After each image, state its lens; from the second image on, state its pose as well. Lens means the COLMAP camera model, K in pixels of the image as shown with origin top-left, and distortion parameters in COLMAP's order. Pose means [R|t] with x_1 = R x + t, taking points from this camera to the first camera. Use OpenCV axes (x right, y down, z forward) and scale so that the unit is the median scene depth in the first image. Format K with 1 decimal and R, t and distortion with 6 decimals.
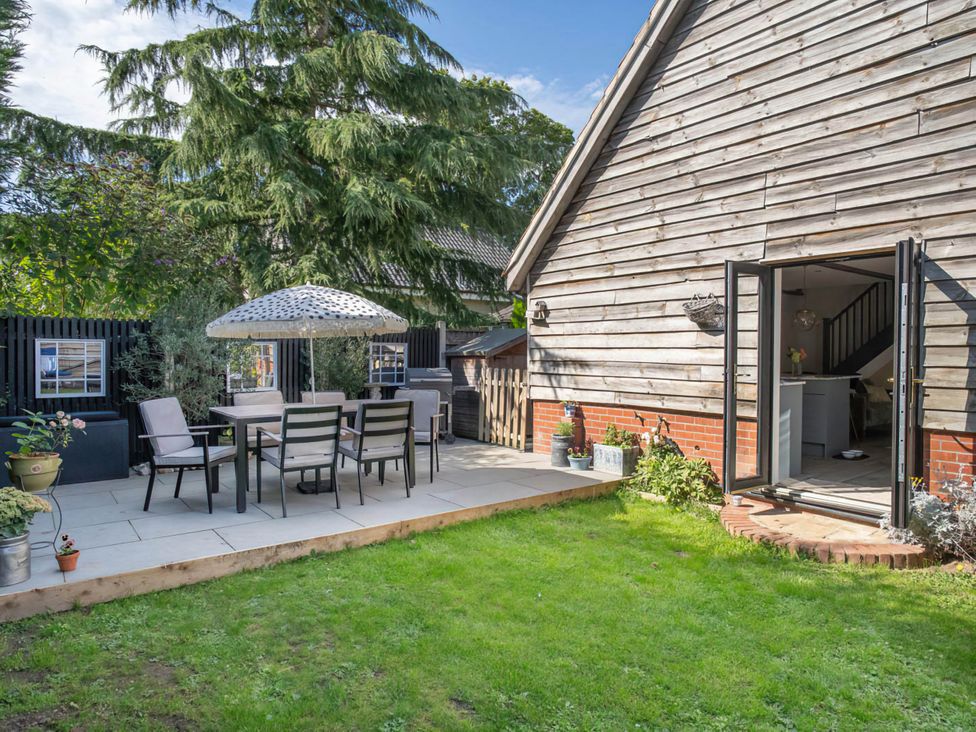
lens RADIAL K [[605.0, 0, 481.1], [0, 605.0, 364.6], [0, 0, 1]] dist [-0.026737, 0.013452]
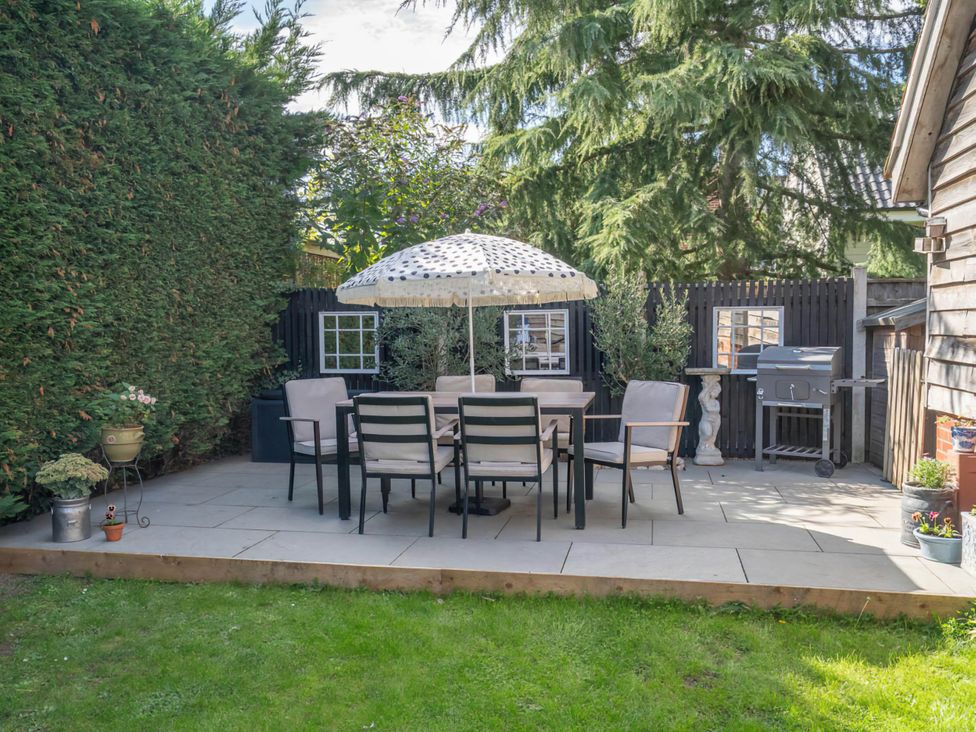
lens RADIAL K [[826.0, 0, 481.0], [0, 826.0, 368.6], [0, 0, 1]] dist [0.015835, 0.003268]
pose [[0.664936, 0.032546, -0.746191, 0.438936], [-0.003983, 0.999190, 0.040032, -0.005767], [0.746890, -0.023646, 0.664527, 0.302135]]
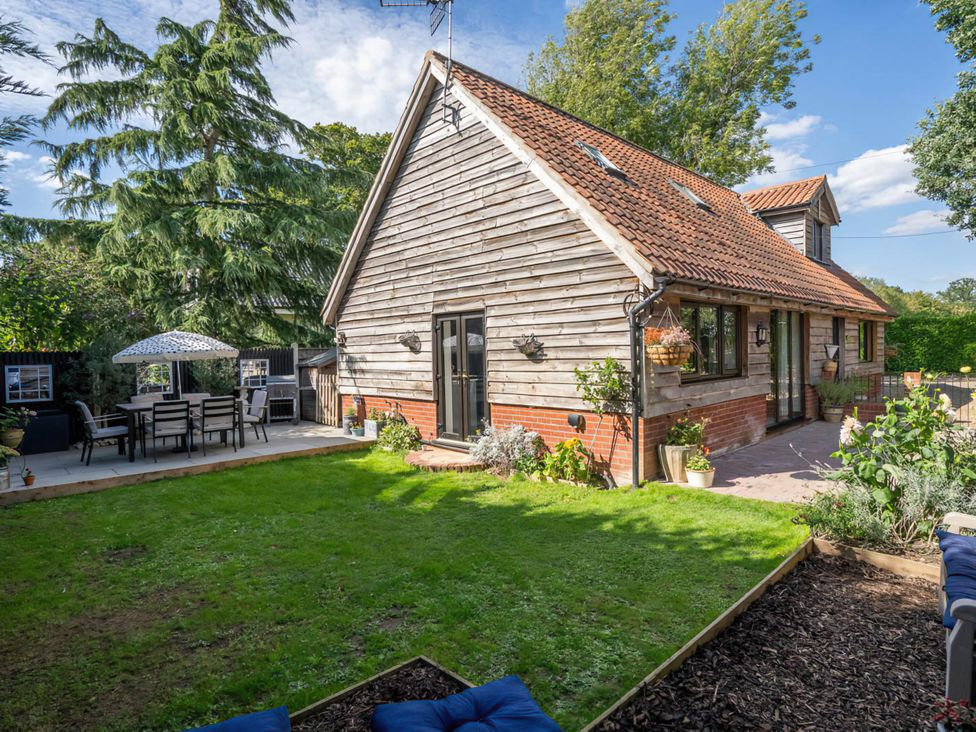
lens RADIAL K [[536.1, 0, 463.4], [0, 536.1, 363.0], [0, 0, 1]] dist [-0.021371, 0.004281]
pose [[0.996198, -0.026508, 0.082985, 0.355940], [0.026885, 0.999633, -0.003434, -0.012354], [-0.082863, 0.005652, 0.996545, -0.507988]]
